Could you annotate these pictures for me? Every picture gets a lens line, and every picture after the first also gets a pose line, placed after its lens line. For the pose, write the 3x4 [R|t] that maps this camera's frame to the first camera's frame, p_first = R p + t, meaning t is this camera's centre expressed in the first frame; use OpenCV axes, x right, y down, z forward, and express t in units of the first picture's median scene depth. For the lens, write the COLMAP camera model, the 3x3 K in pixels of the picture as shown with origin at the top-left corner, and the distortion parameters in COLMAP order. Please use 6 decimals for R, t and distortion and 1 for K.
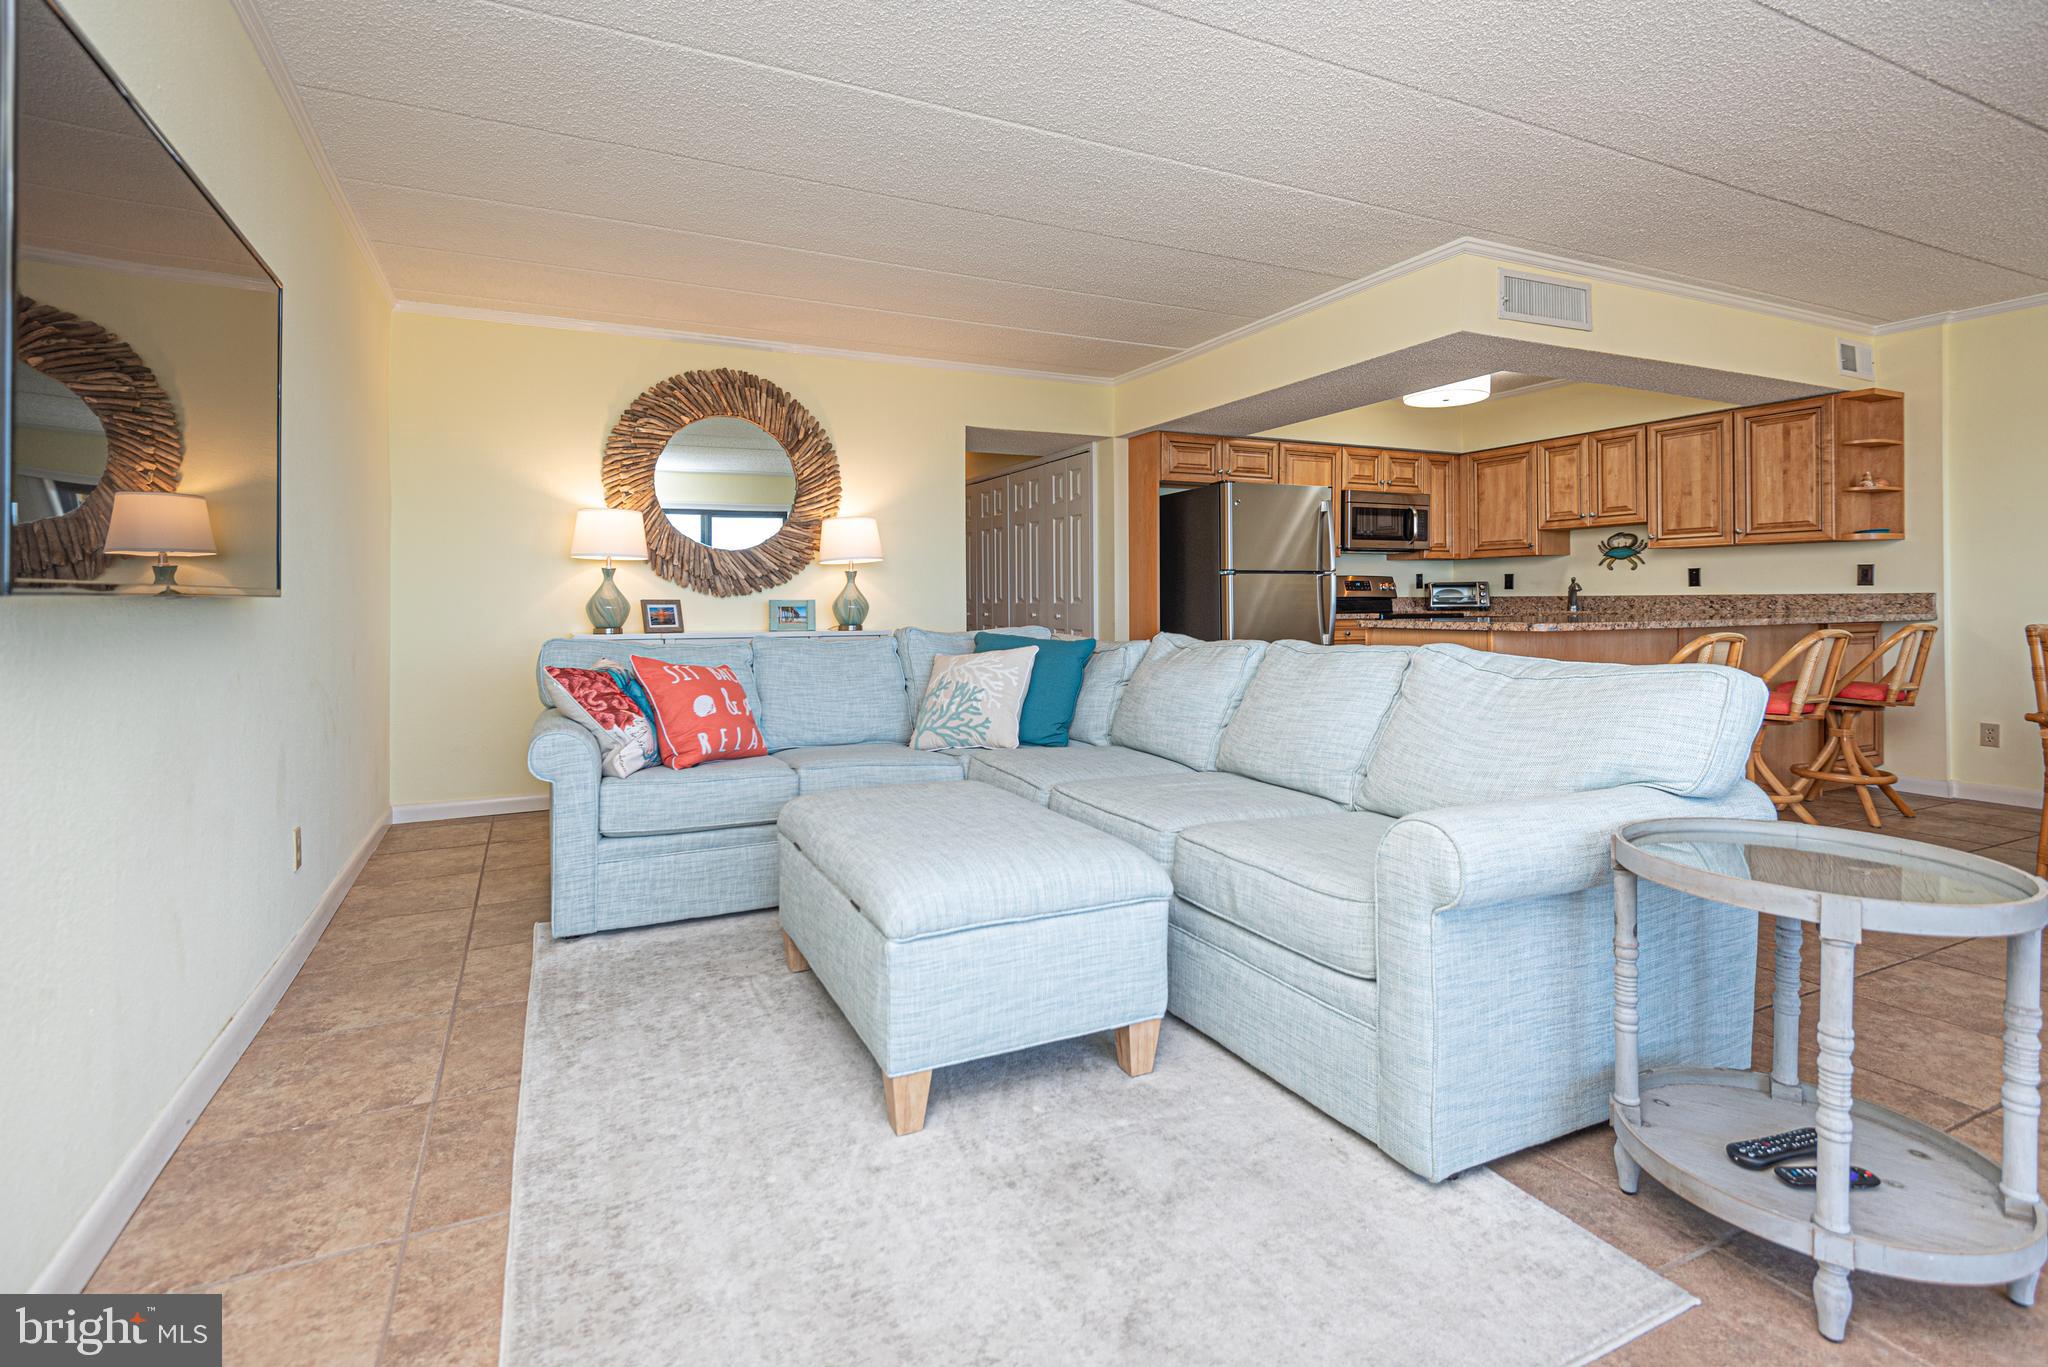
lens RADIAL K [[936.8, 0, 1011.2], [0, 936.8, 606.4], [0, 0, 1]] dist [0.025704, -0.012713]
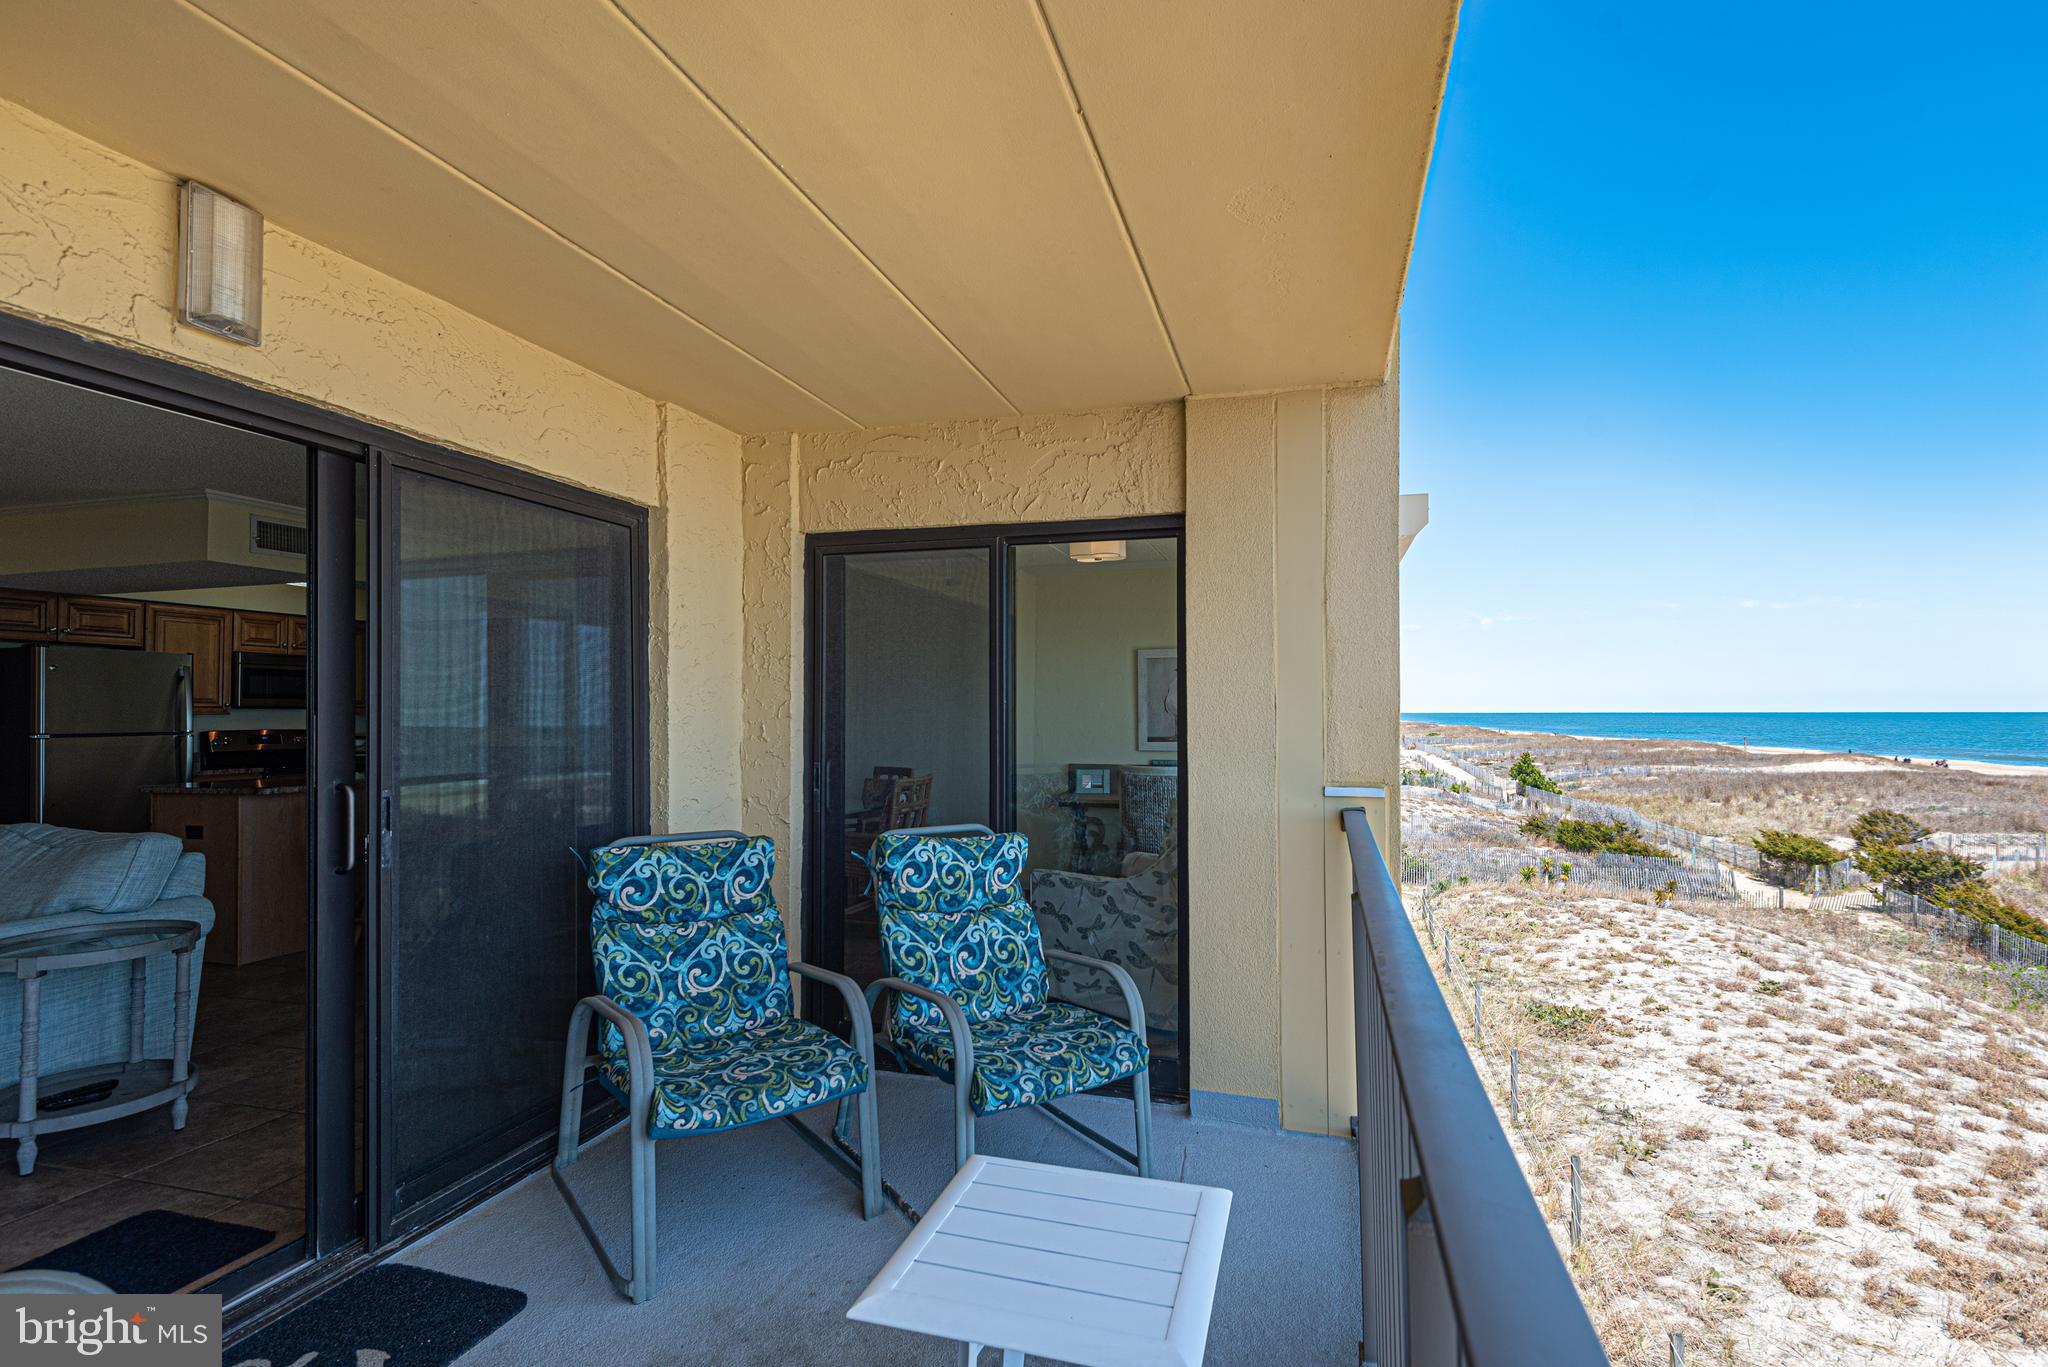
lens RADIAL K [[936.8, 0, 1059.0], [0, 936.8, 688.7], [0, 0, 1]] dist [0.025704, -0.012713]
pose [[0.651876, 0.024859, 0.757918, 0.157525], [0.004980, 0.999301, -0.037059, -0.039433], [-0.758309, 0.027932, 0.651296, -0.448707]]
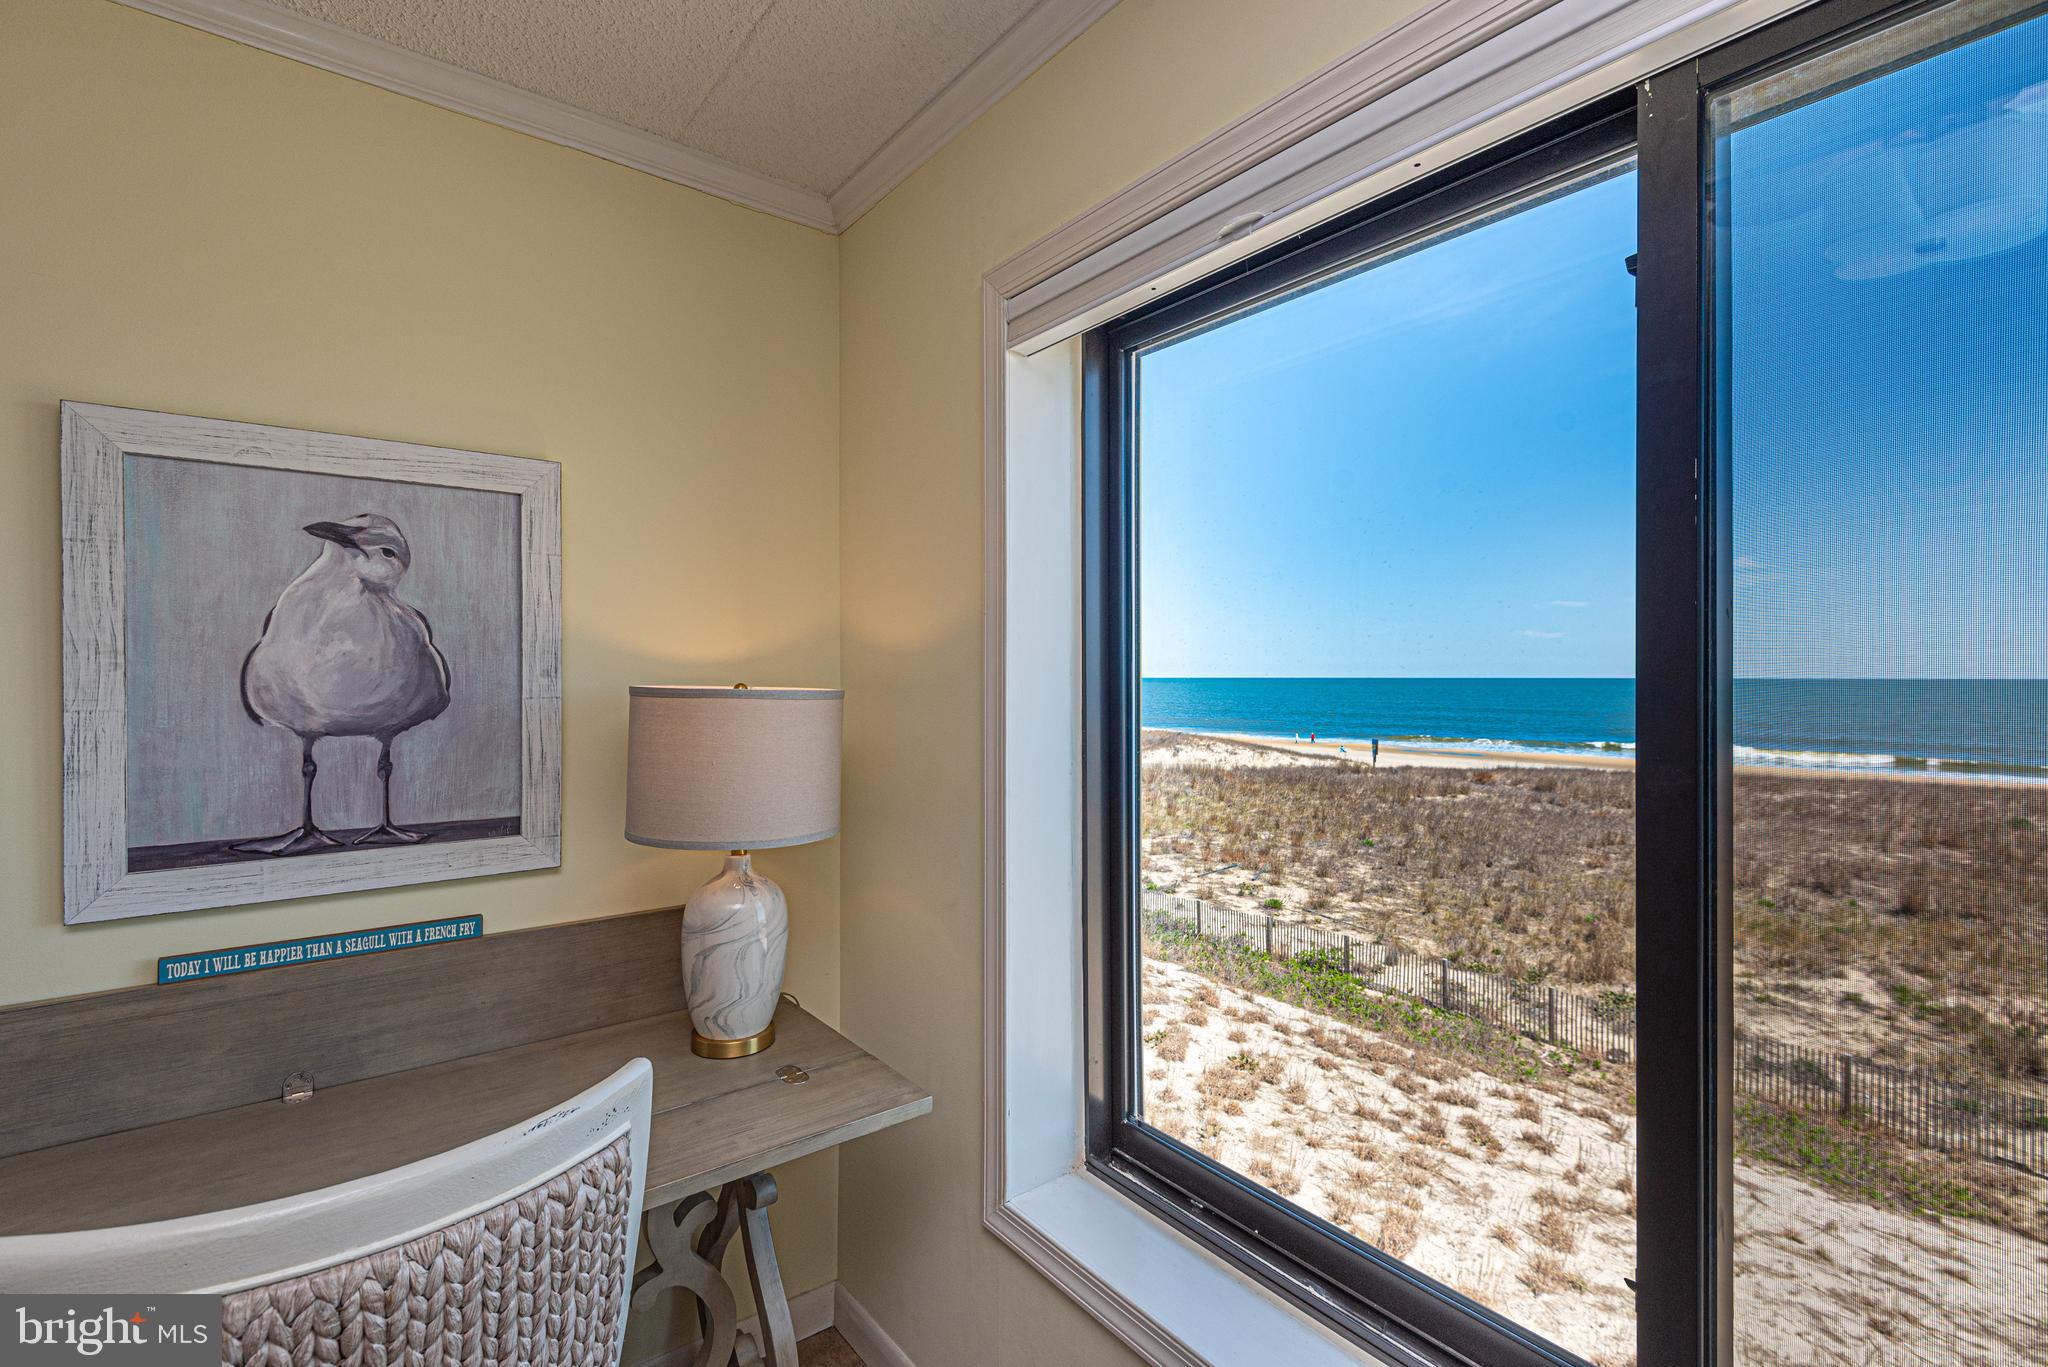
lens RADIAL K [[936.8, 0, 1029.1], [0, 936.8, 676.8], [0, 0, 1]] dist [0.025704, -0.012713]
pose [[-0.223156, 0.004494, 0.974772, 0.811723], [0.007194, 0.999970, -0.002963, -0.060662], [-0.974756, 0.006351, -0.223181, 0.046041]]
